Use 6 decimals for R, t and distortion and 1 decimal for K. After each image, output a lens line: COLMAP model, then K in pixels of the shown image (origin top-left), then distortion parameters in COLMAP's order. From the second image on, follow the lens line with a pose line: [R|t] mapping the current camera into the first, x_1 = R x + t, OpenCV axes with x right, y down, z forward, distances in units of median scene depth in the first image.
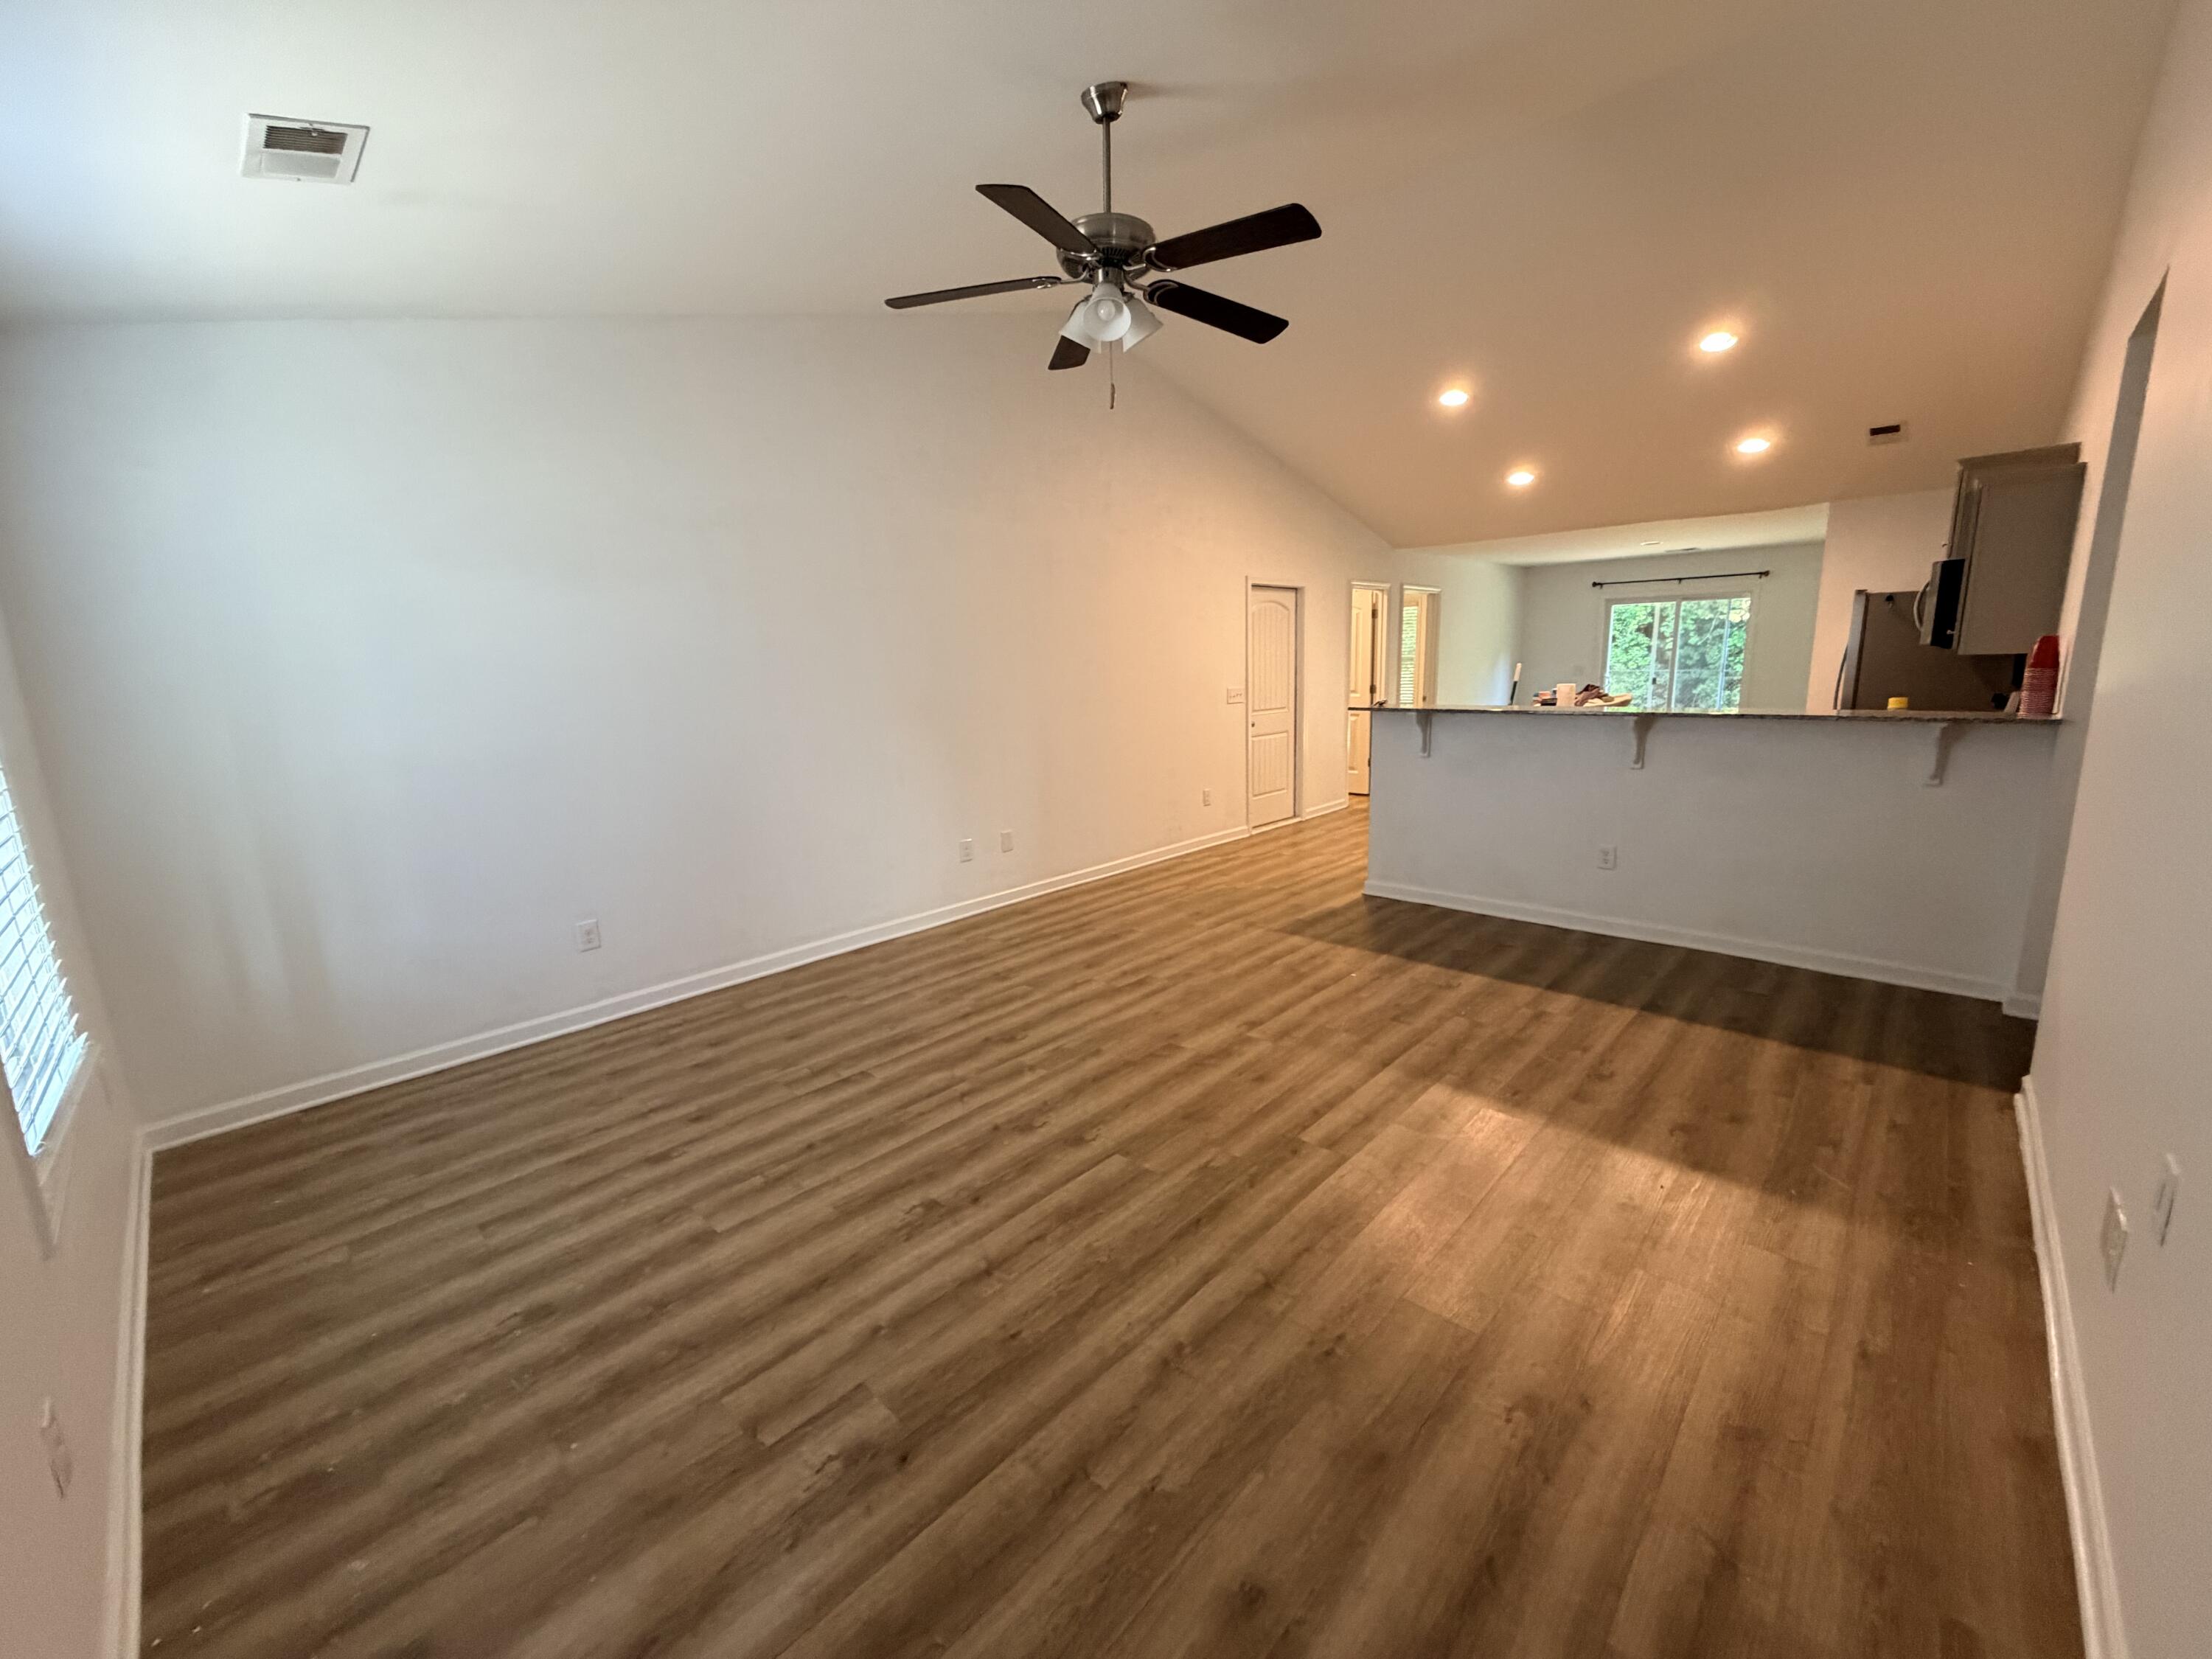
lens RADIAL K [[880.5, 0, 1106.0], [0, 880.5, 829.5], [0, 0, 1]] dist [-0.000825, -0.000022]
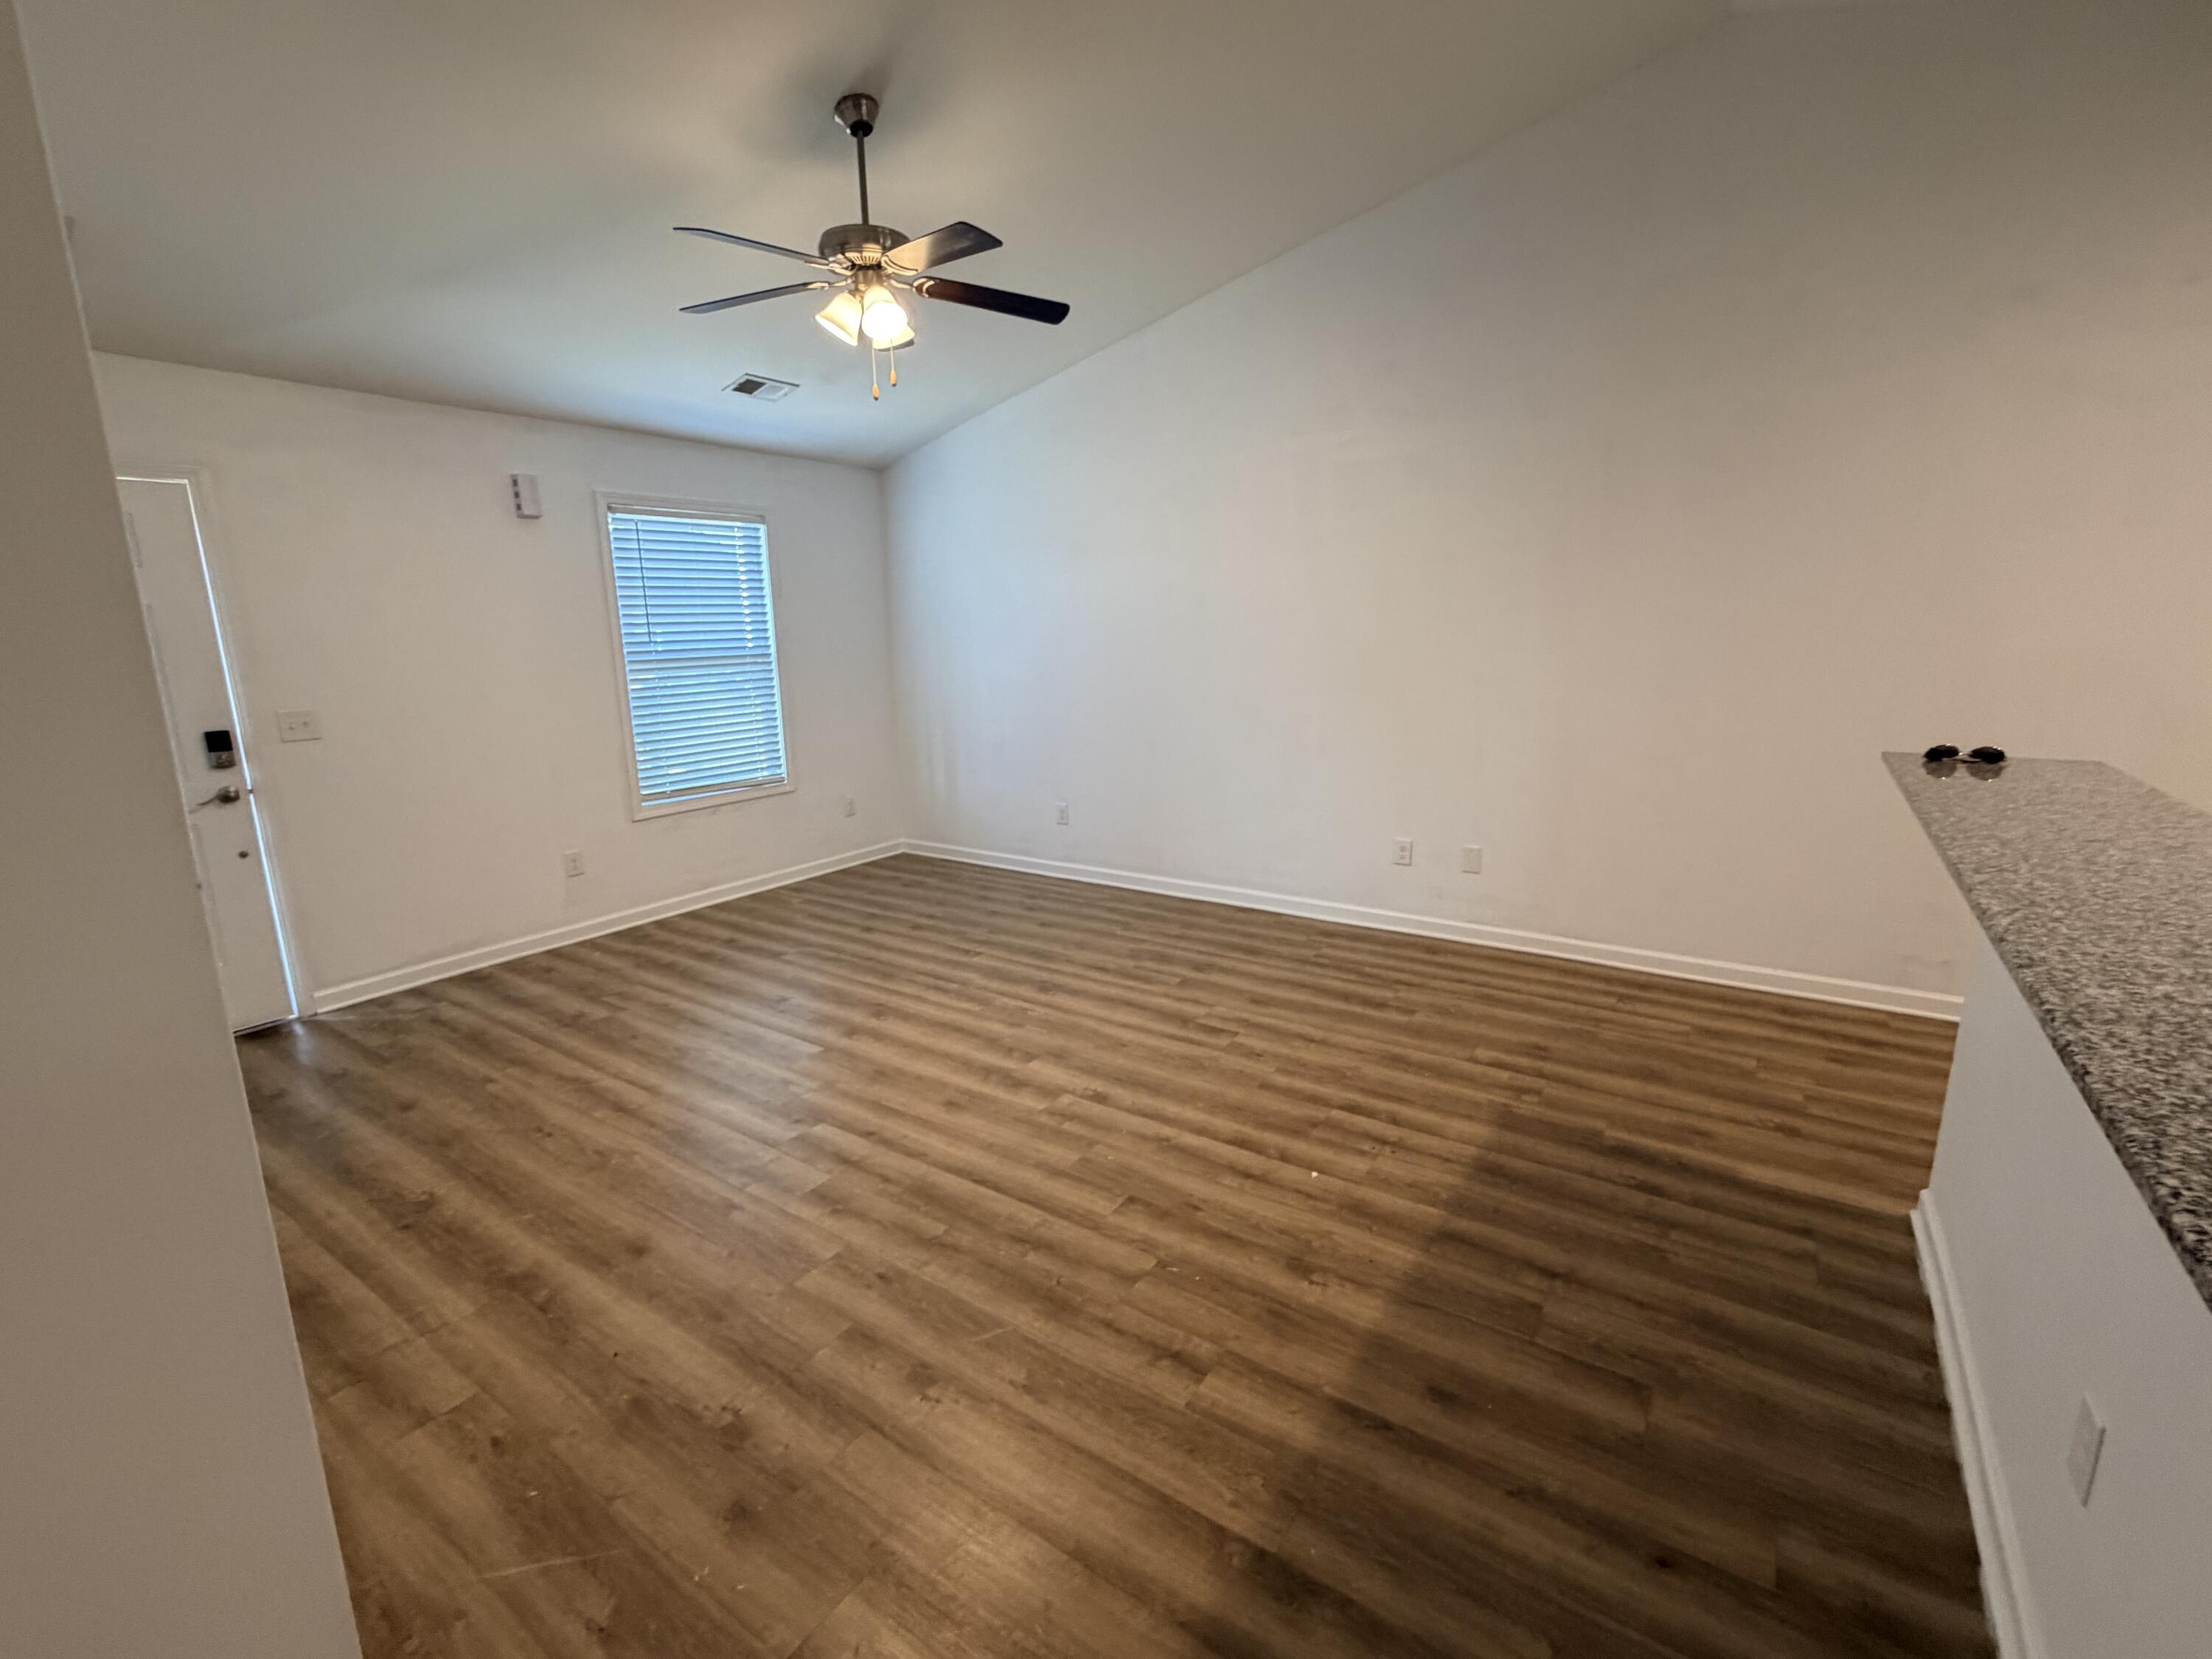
lens RADIAL K [[979.4, 0, 1106.0], [0, 979.4, 829.5], [0, 0, 1]] dist [-0.001155, 0.000104]
pose [[0.152820, 0.230259, -0.961055, 1.031064], [-0.175744, 0.963309, 0.202854, -0.203963], [0.972502, 0.137900, 0.187680, 0.873525]]
